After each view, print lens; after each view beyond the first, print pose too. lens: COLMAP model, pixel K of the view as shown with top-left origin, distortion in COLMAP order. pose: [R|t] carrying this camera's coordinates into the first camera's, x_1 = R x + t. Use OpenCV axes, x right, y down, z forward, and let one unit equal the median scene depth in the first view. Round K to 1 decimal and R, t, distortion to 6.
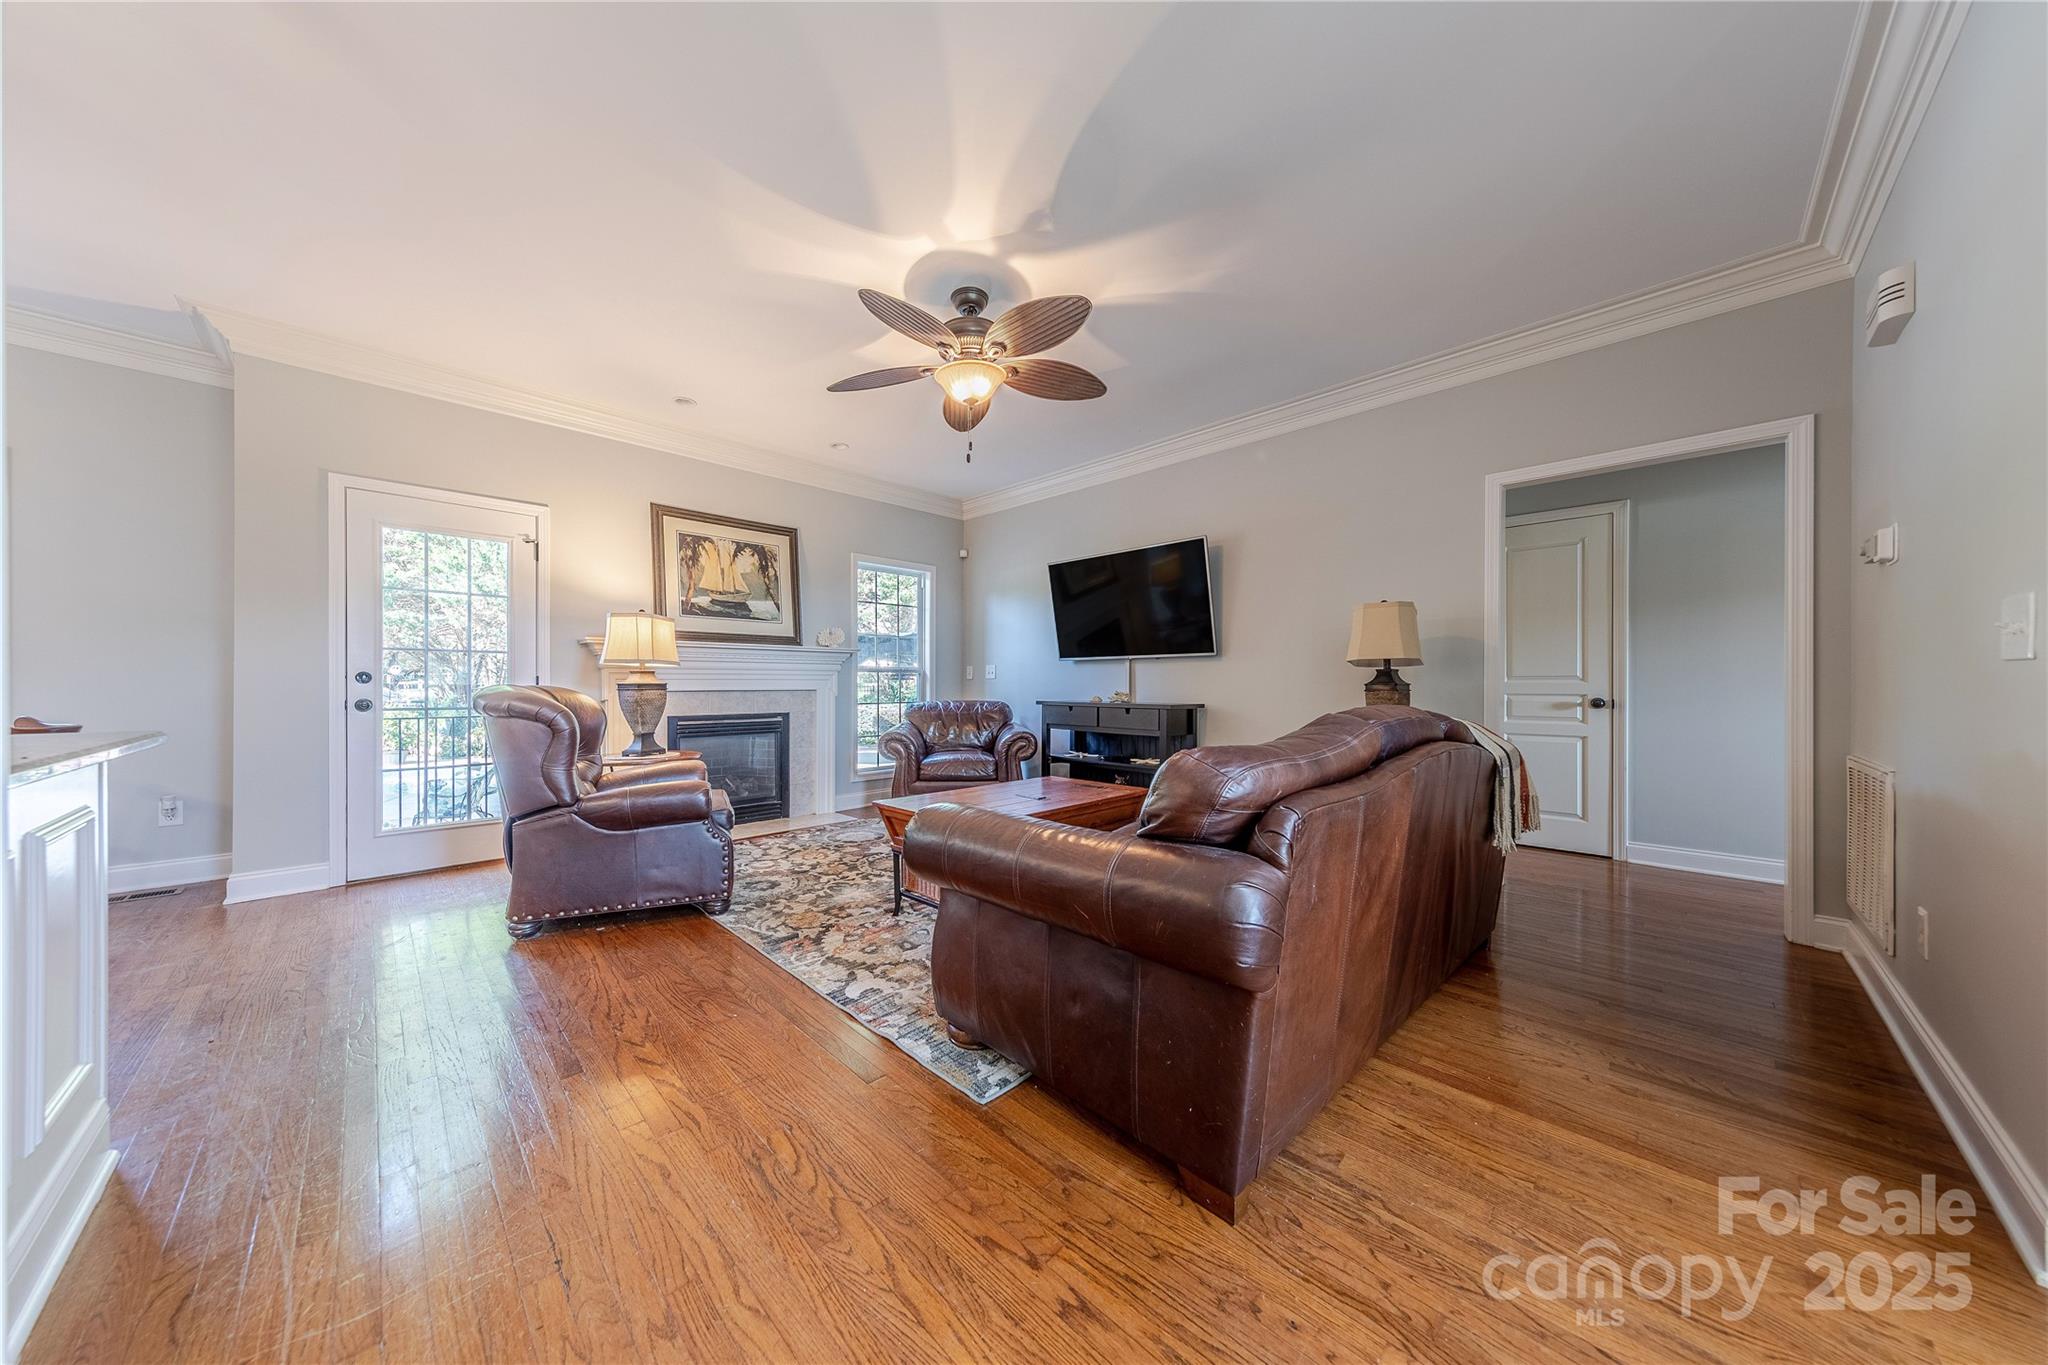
lens RADIAL K [[660.3, 0, 1000.7], [0, 660.3, 687.6], [0, 0, 1]] dist [0.000740, 0.000001]
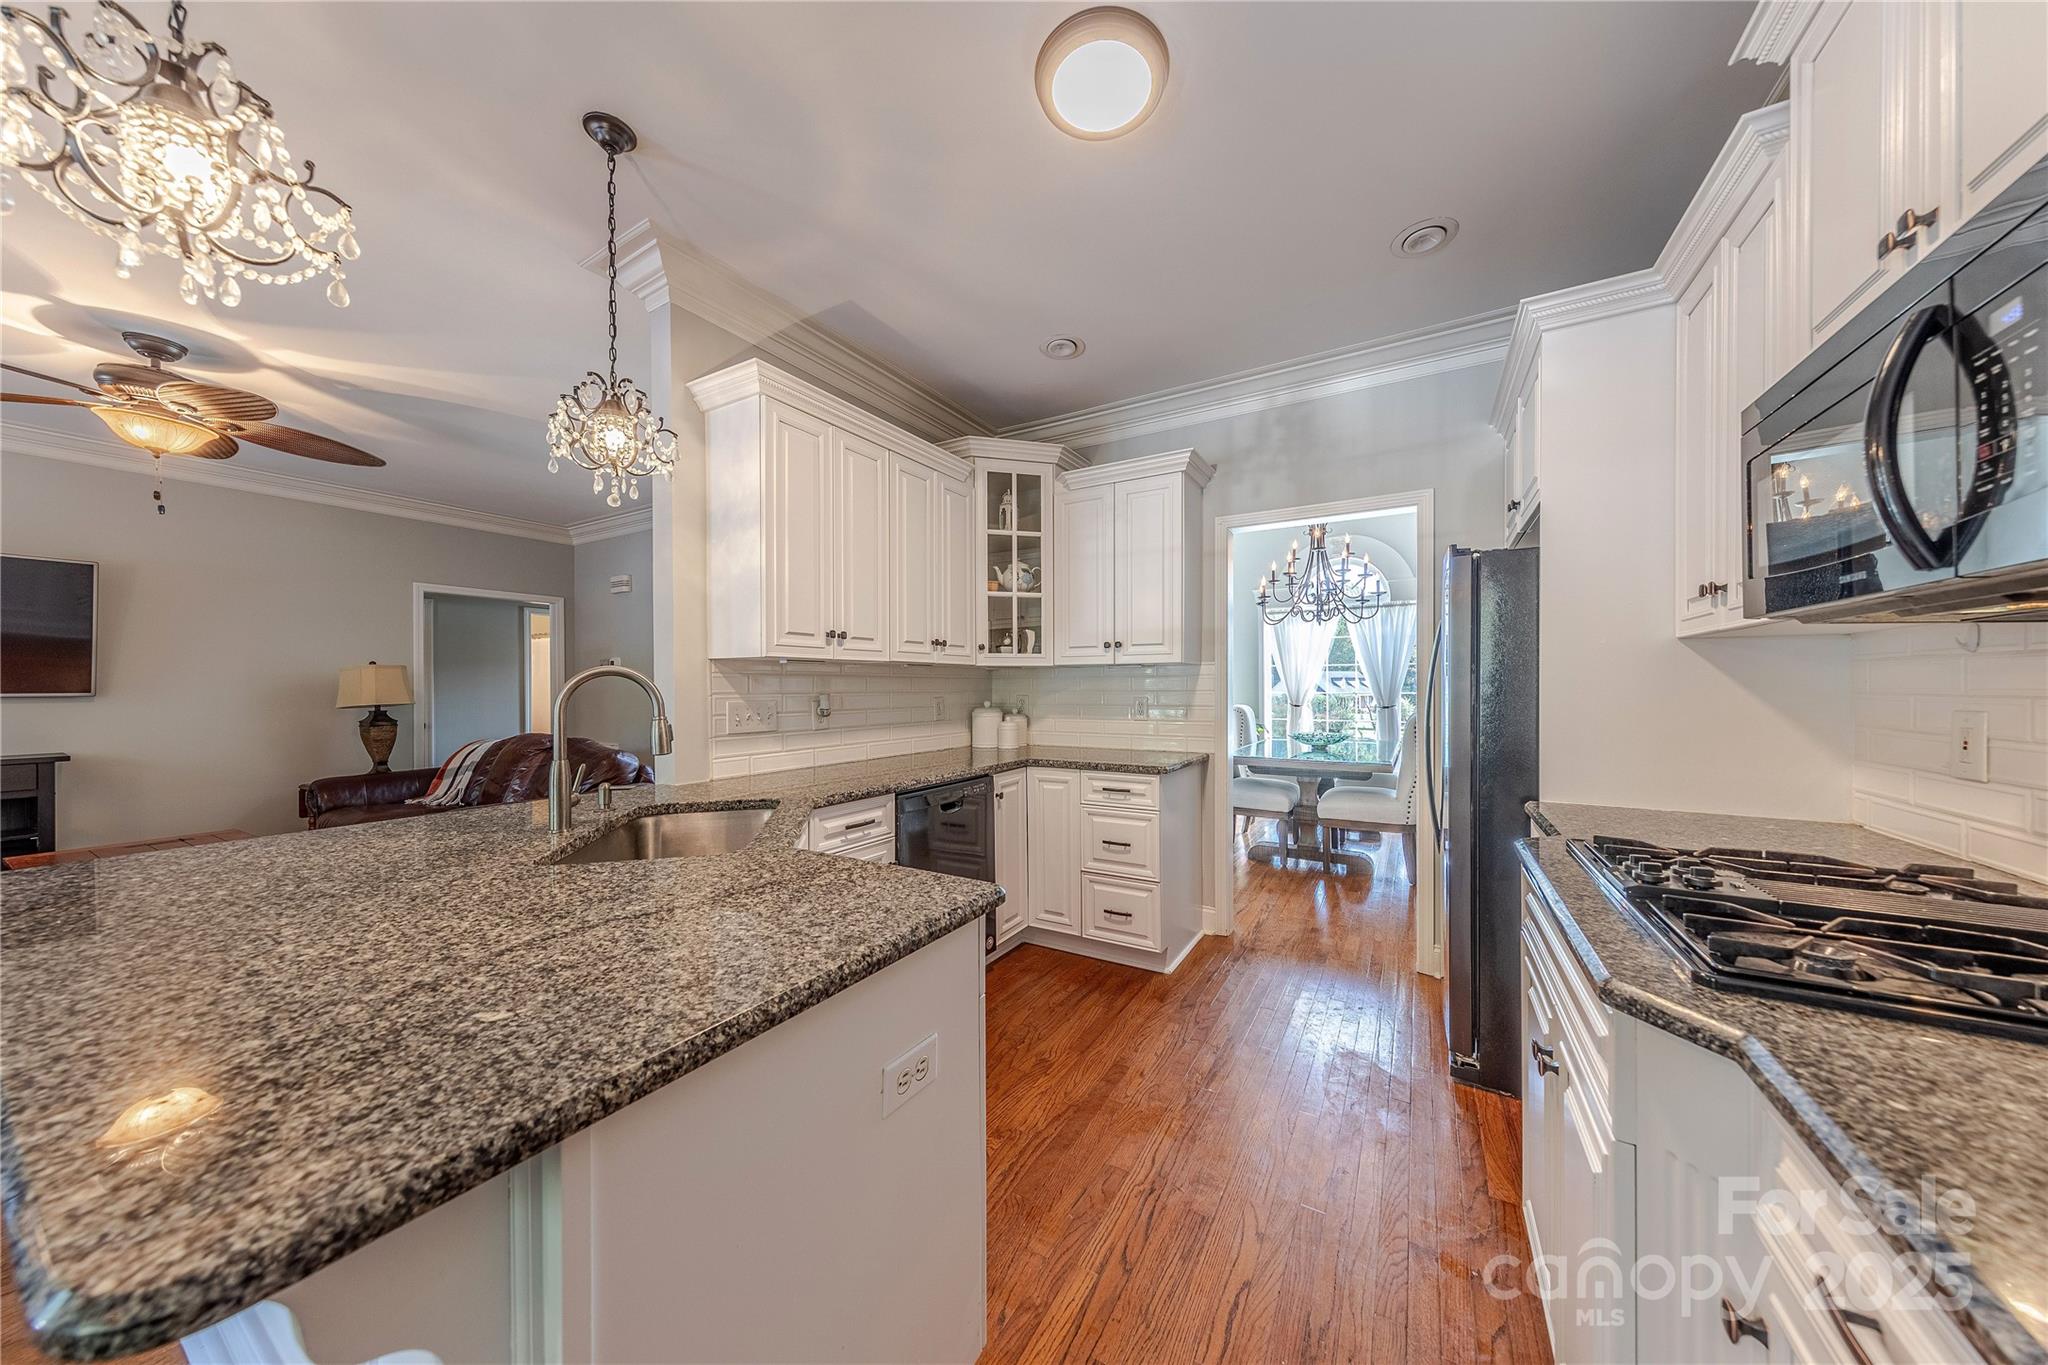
lens RADIAL K [[660.3, 0, 1035.0], [0, 660.3, 683.9], [0, 0, 1]] dist [0.008974, -0.000060]
pose [[-0.266759, 0.003577, 0.963757, -0.865381], [0.006124, 0.999979, -0.002016, -0.055773], [-0.963744, 0.005365, -0.266775, 0.019922]]
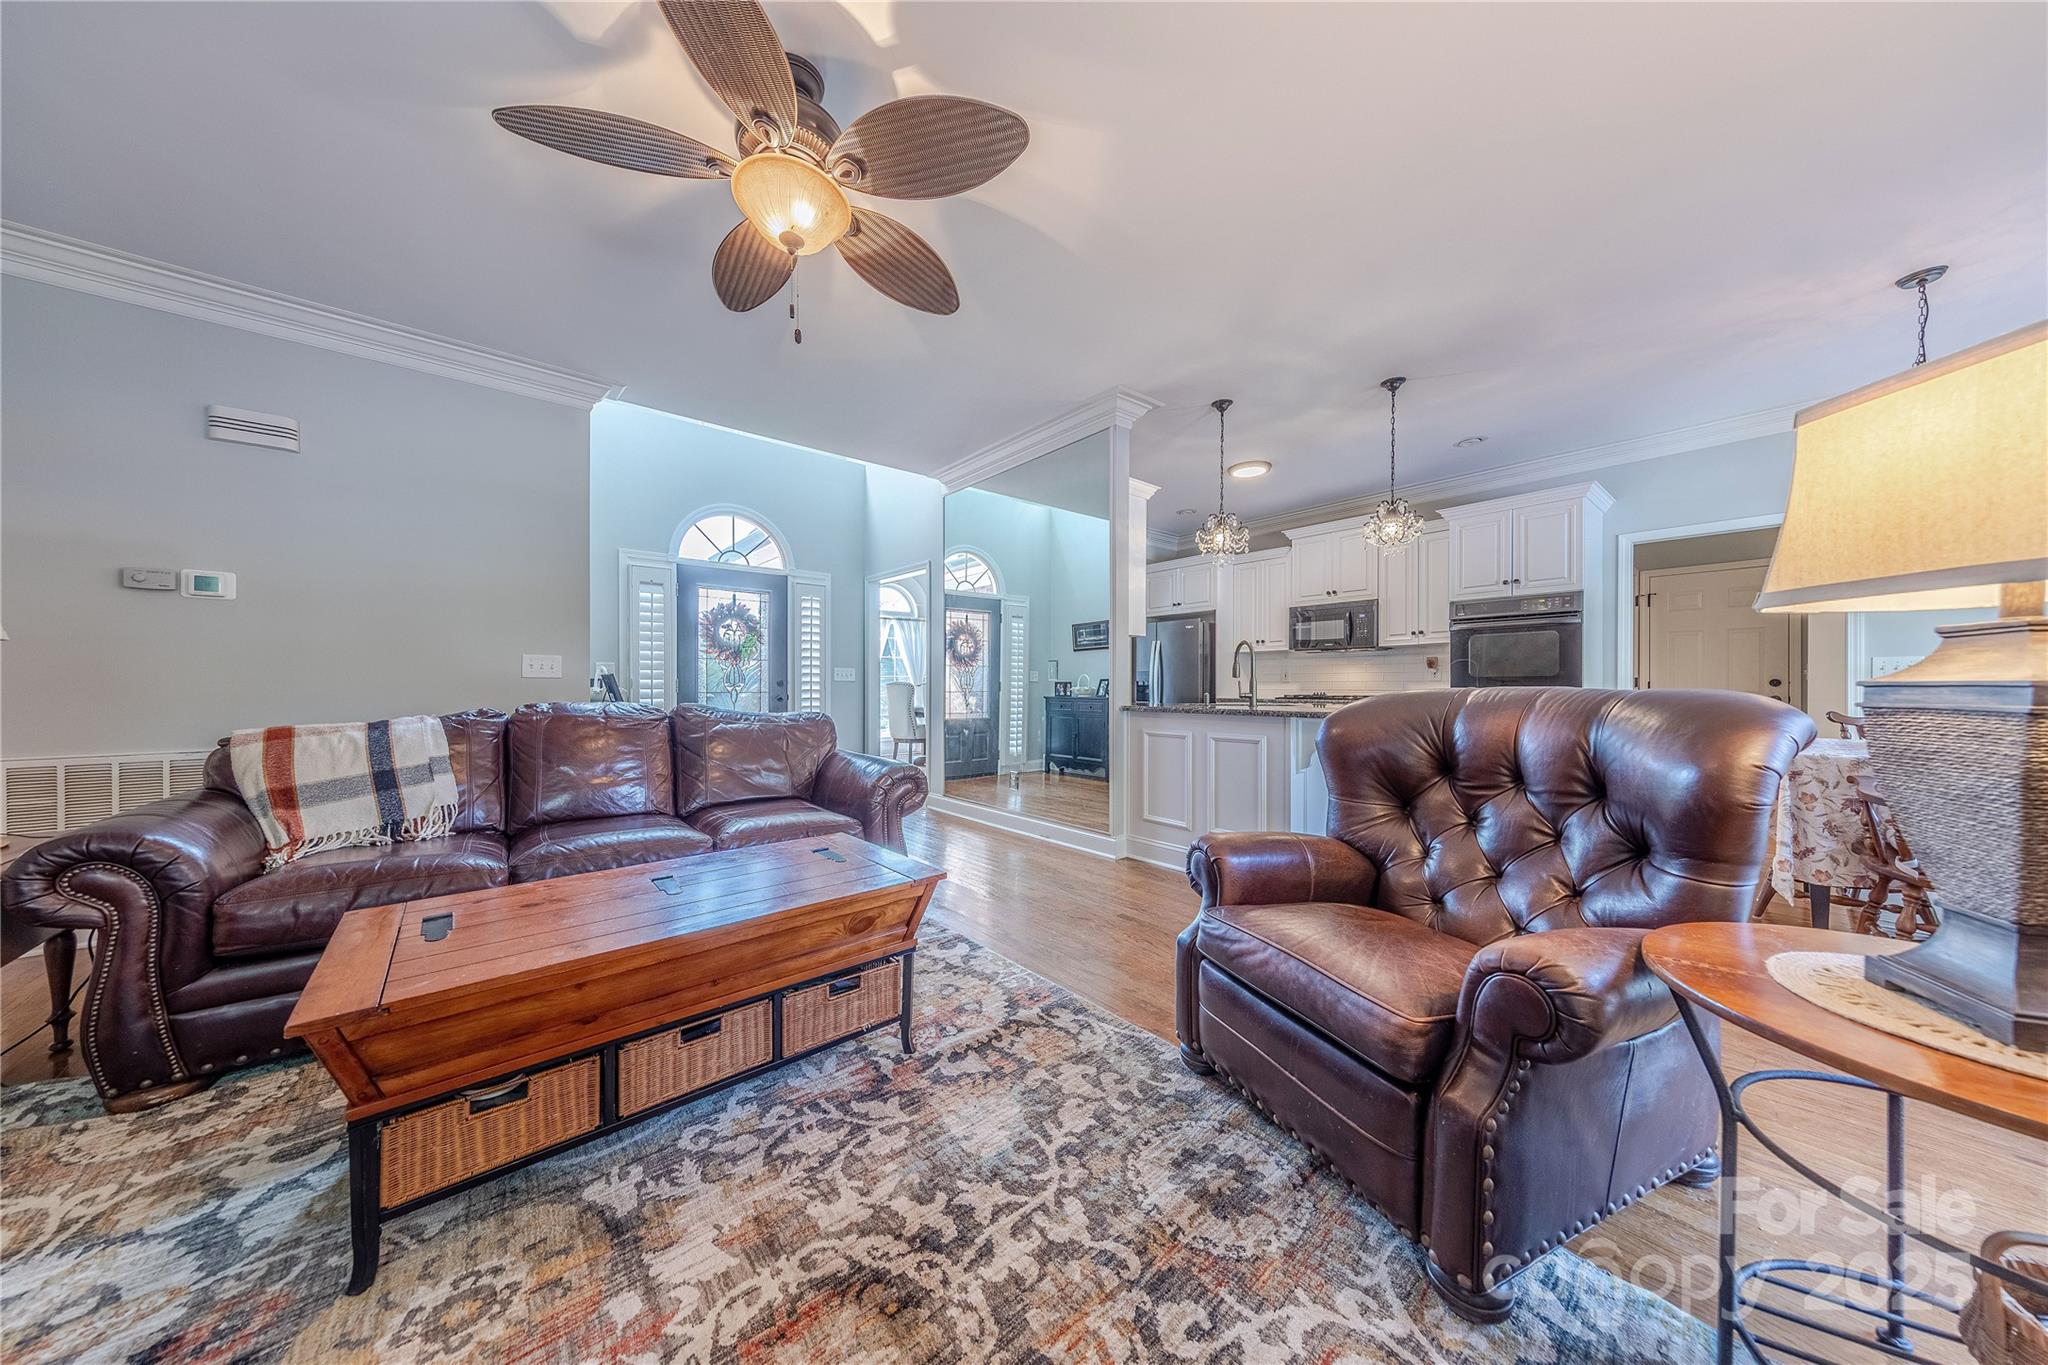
lens RADIAL K [[640.2, 0, 1024.0], [0, 640.2, 682.5], [0, 0, 1]] dist [-0.001484, -0.000029]
pose [[-0.997247, -0.001219, 0.074144, -0.204341], [-0.001609, 0.999985, -0.005199, -0.004826], [-0.074137, -0.005303, -0.997234, 1.048463]]
